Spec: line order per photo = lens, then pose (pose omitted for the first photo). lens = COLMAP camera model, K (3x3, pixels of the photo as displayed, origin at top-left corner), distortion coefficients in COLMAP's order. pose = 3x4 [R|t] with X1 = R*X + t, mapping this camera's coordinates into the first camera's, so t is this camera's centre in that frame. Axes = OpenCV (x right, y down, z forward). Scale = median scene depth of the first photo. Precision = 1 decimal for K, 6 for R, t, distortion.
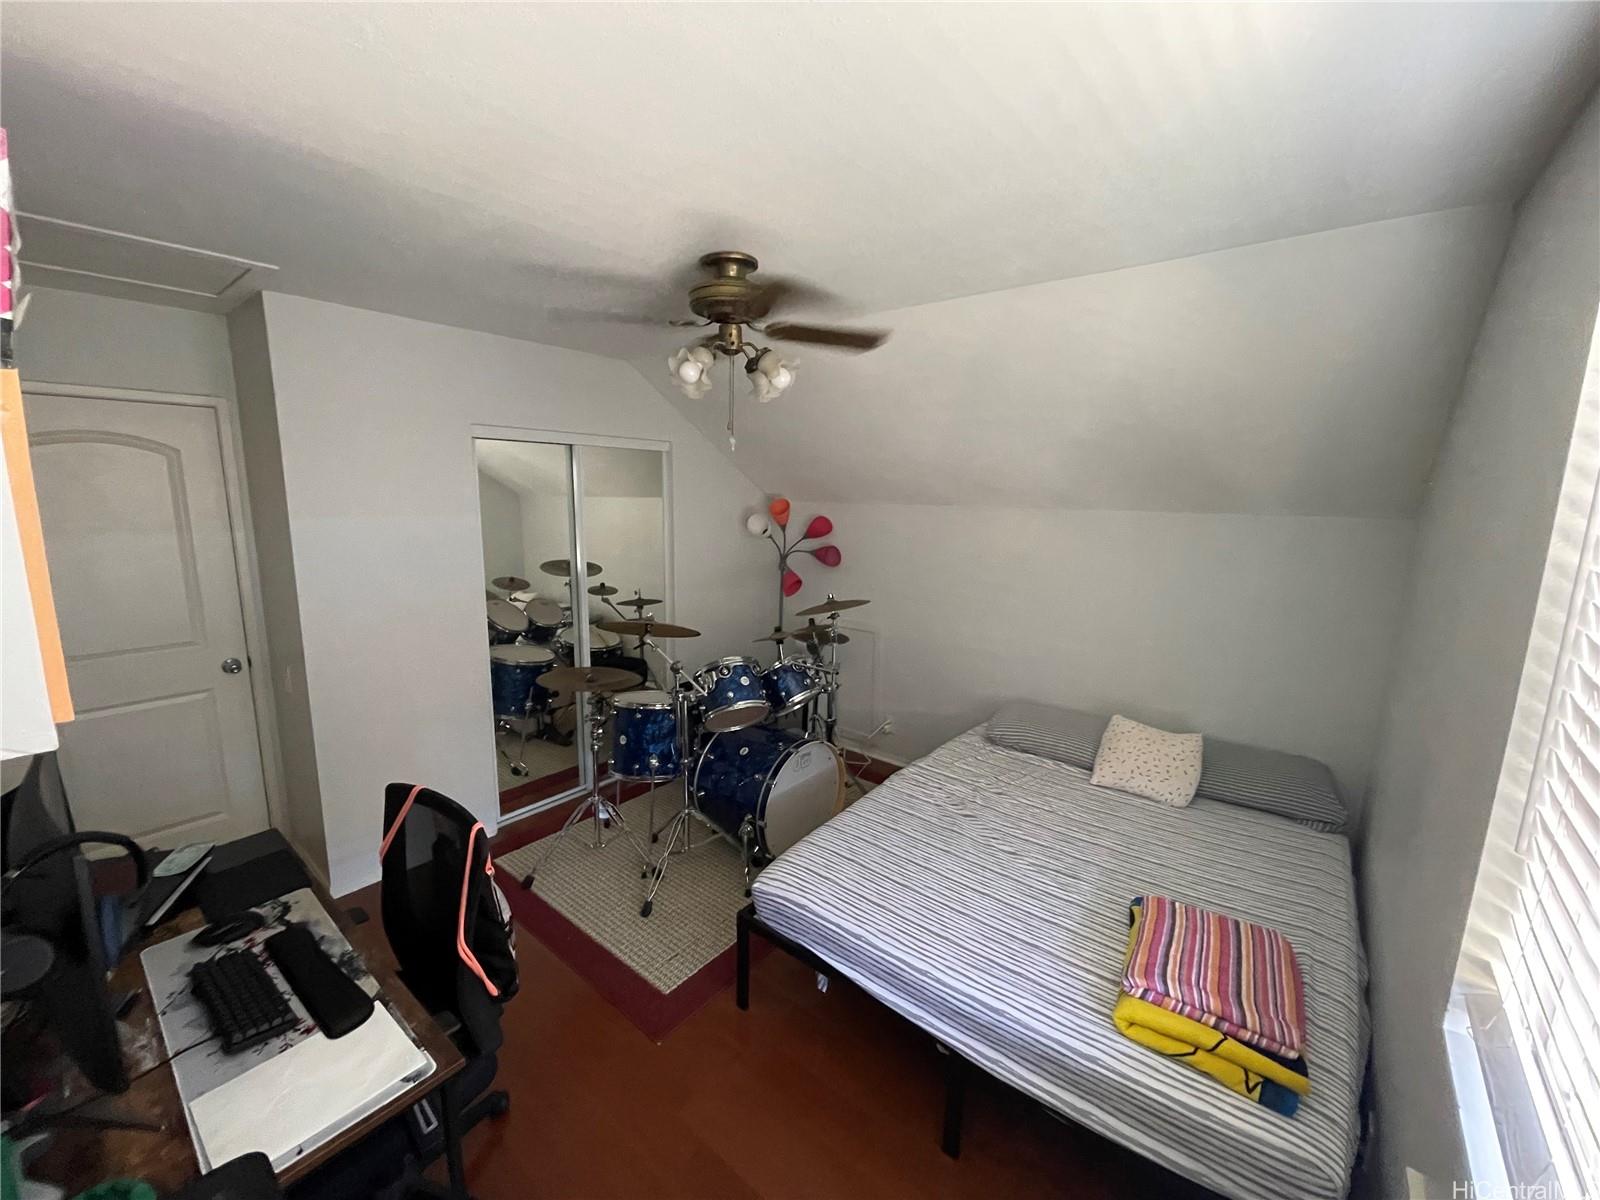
lens RADIAL K [[650.4, 0, 770.7], [0, 650.4, 599.5], [0, 0, 1]] dist [0.000544, 0.000127]
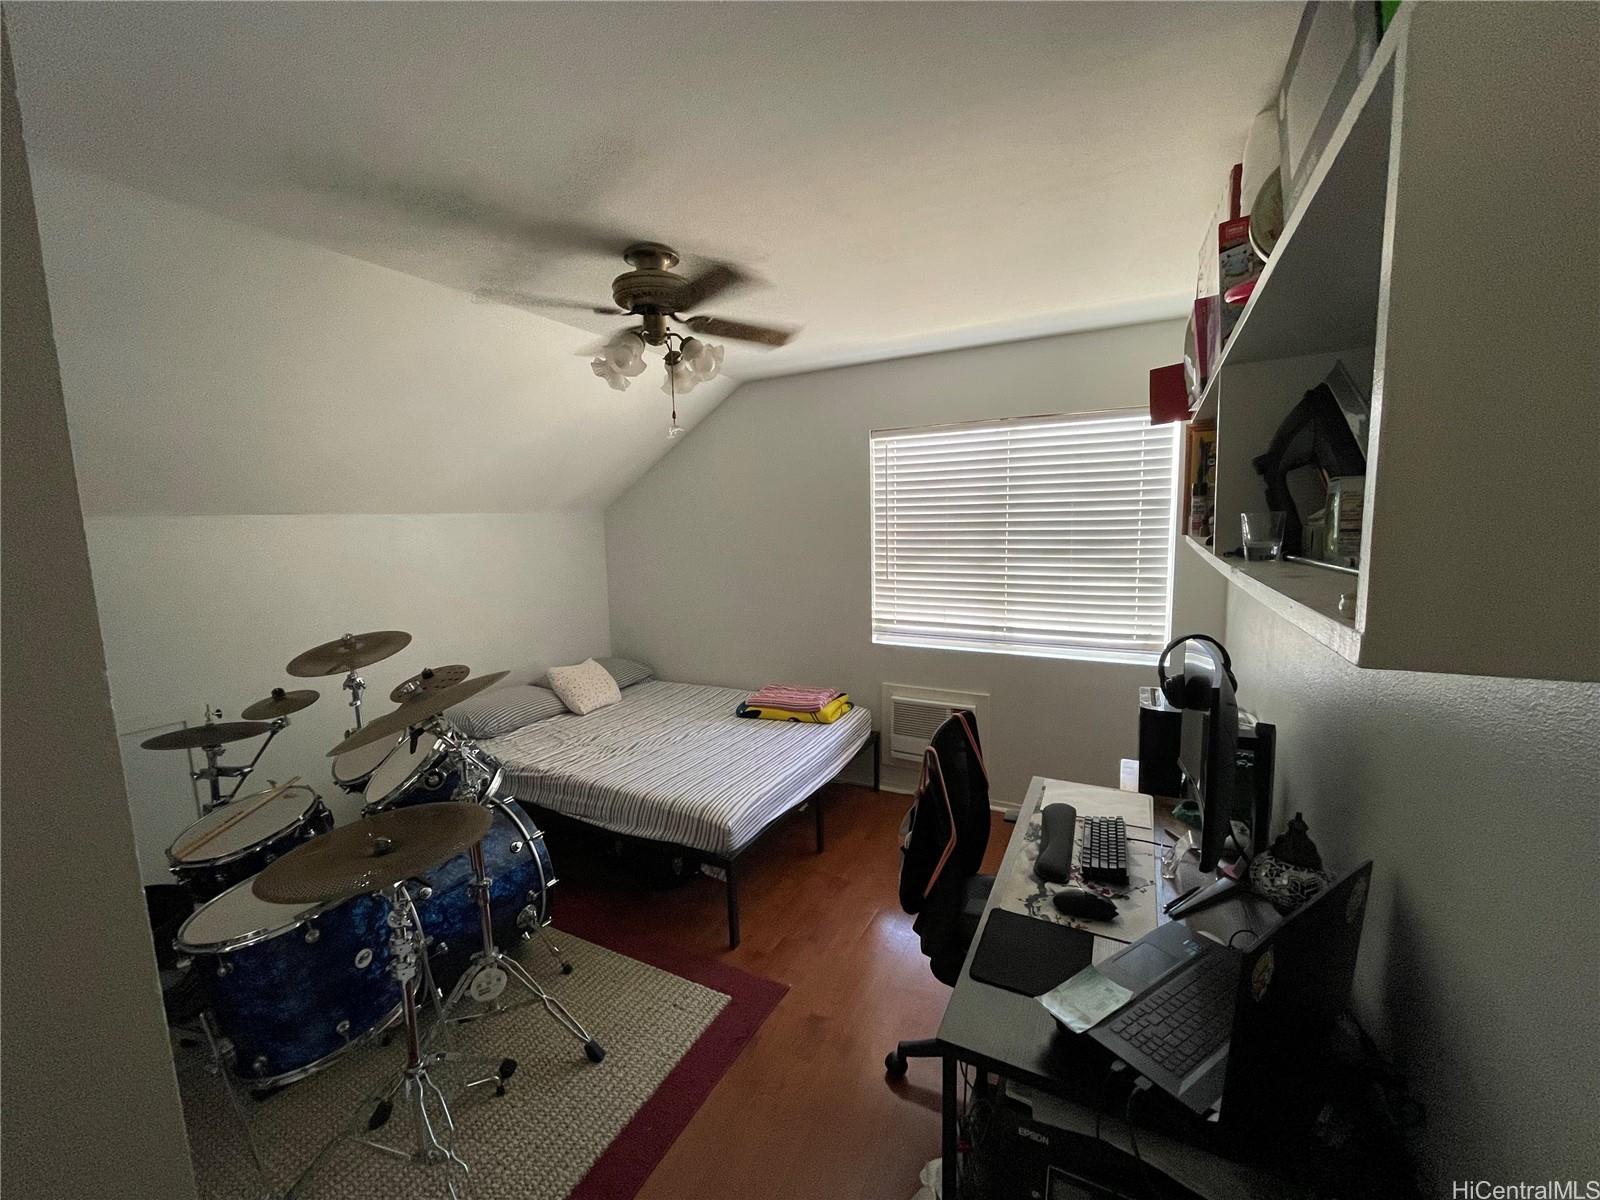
lens RADIAL K [[644.0, 0, 796.1], [0, 644.0, 597.0], [0, 0, 1]] dist [-0.000580, 0.000180]
pose [[-0.222340, -0.127887, 0.966545, -1.144838], [0.189158, 0.966864, 0.171443, -0.125461], [-0.956443, 0.220948, -0.190782, 1.066698]]
